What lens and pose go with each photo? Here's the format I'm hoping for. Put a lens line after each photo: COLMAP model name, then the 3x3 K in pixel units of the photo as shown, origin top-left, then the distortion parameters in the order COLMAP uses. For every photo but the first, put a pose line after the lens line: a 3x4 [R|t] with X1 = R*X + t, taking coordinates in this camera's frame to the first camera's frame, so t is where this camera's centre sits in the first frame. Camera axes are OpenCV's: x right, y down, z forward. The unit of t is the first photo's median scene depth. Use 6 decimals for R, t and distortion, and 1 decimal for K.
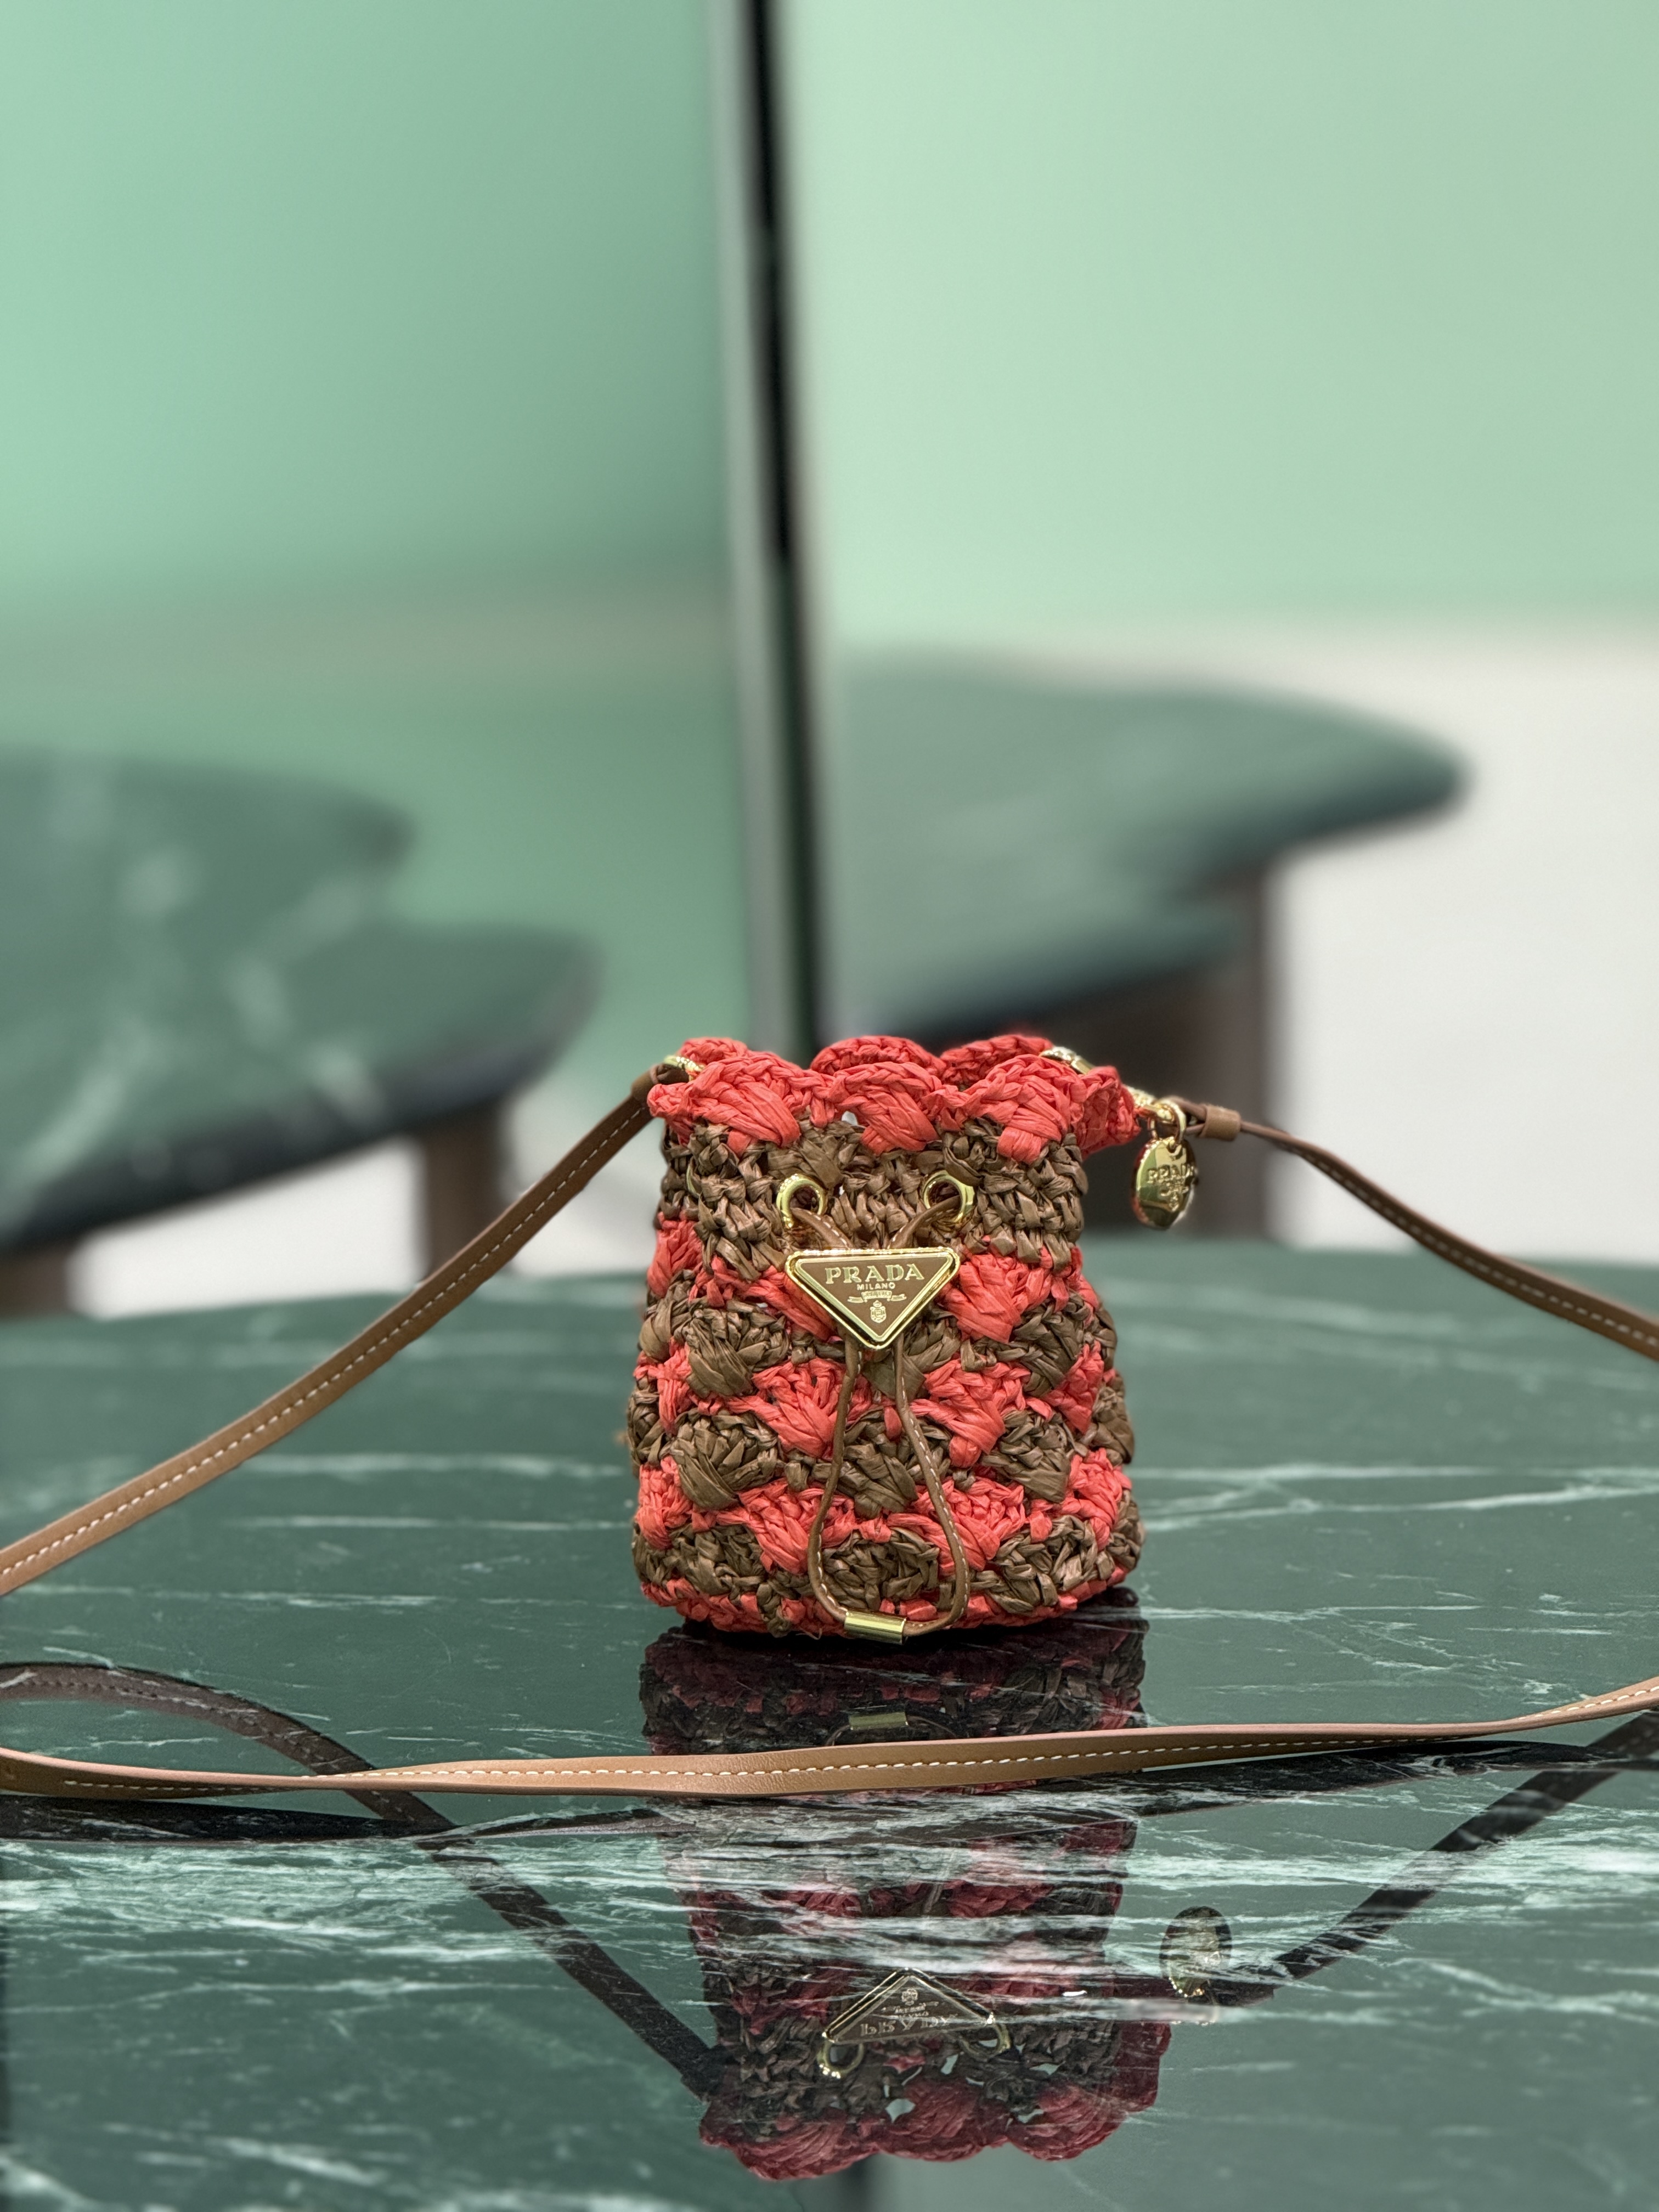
lens RADIAL K [[8116.3, 0, 829.5], [0, 8116.3, 1106.0], [0, 0, 1]] dist [0.241657, 1.569877]
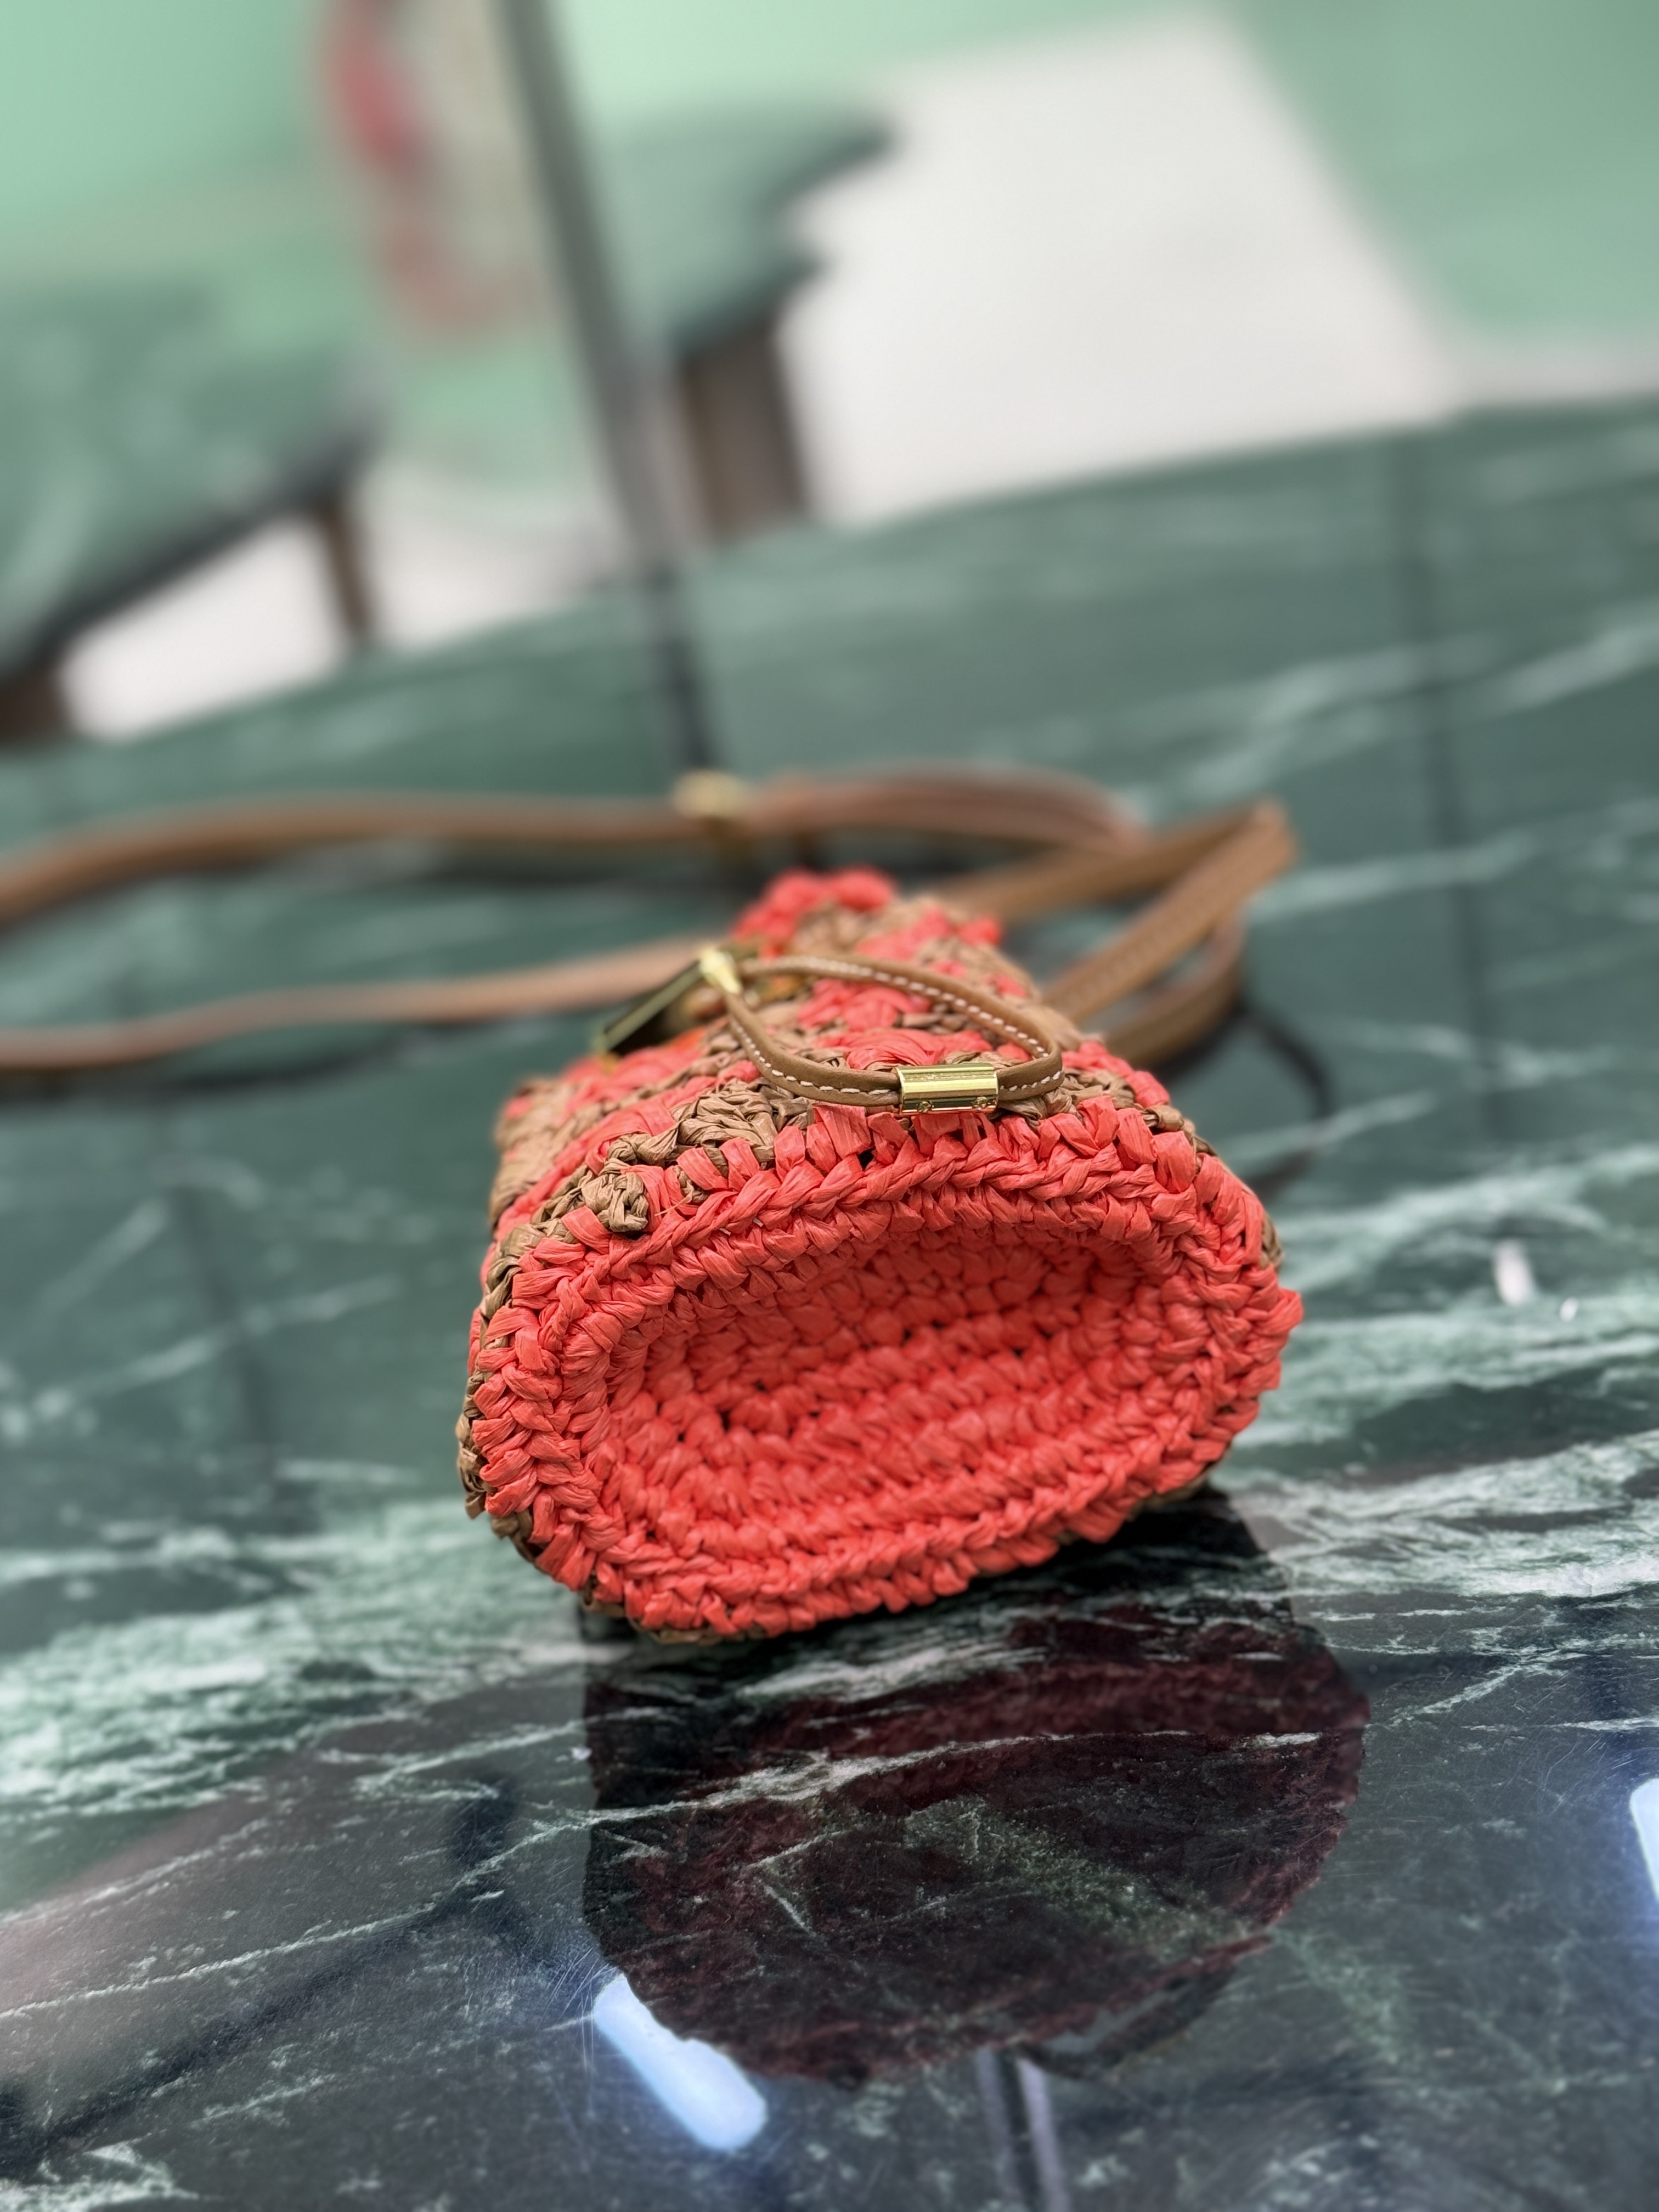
lens RADIAL K [[3163.7, 0, 835.7], [0, 3163.7, 1138.8], [0, 0, 1]] dist [0.221953, -0.657905]
pose [[0.970824, -0.216918, 0.102213, -0.066249], [0.188575, 0.953931, 0.233356, -0.007311], [-0.148123, -0.207273, 0.967004, 0.725225]]
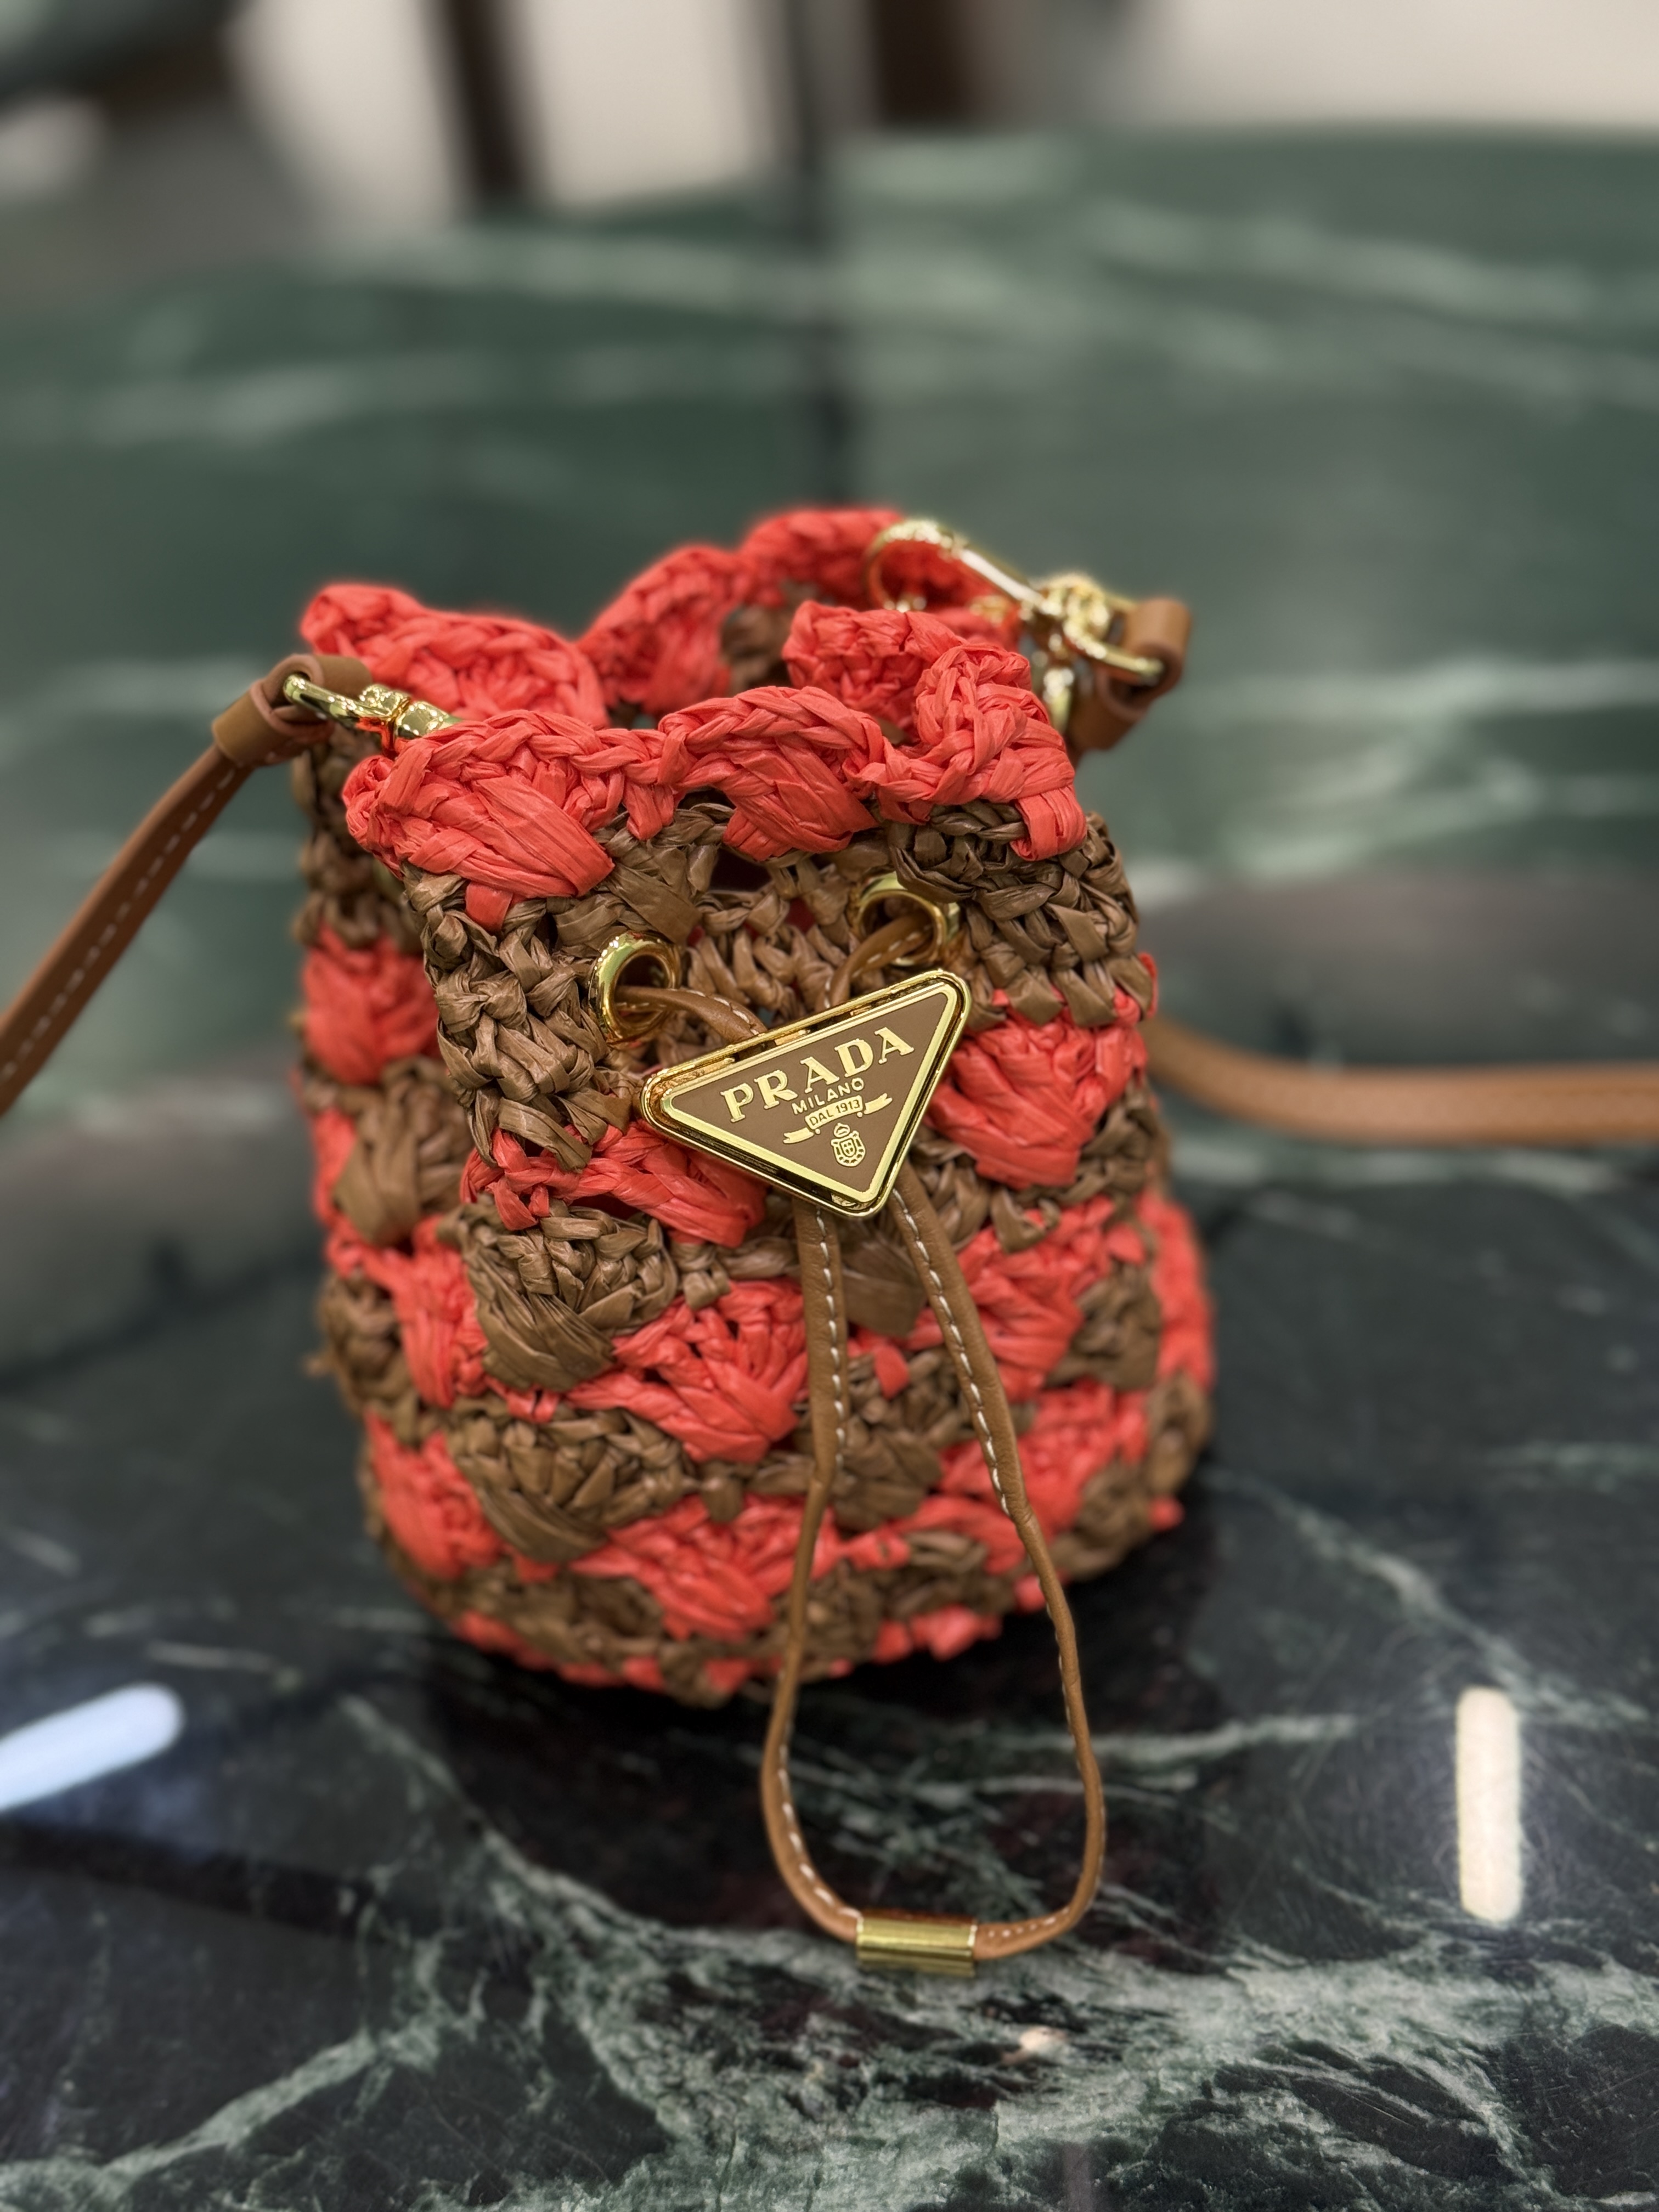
lens RADIAL K [[3163.7, 0, 835.7], [0, 3163.7, 1138.8], [0, 0, 1]] dist [0.221953, -0.657905]
pose [[0.997355, -0.069217, -0.022189, 0.004531], [0.071688, 0.886263, 0.457600, -0.066023], [-0.012008, -0.457981, 0.888881, 0.867293]]
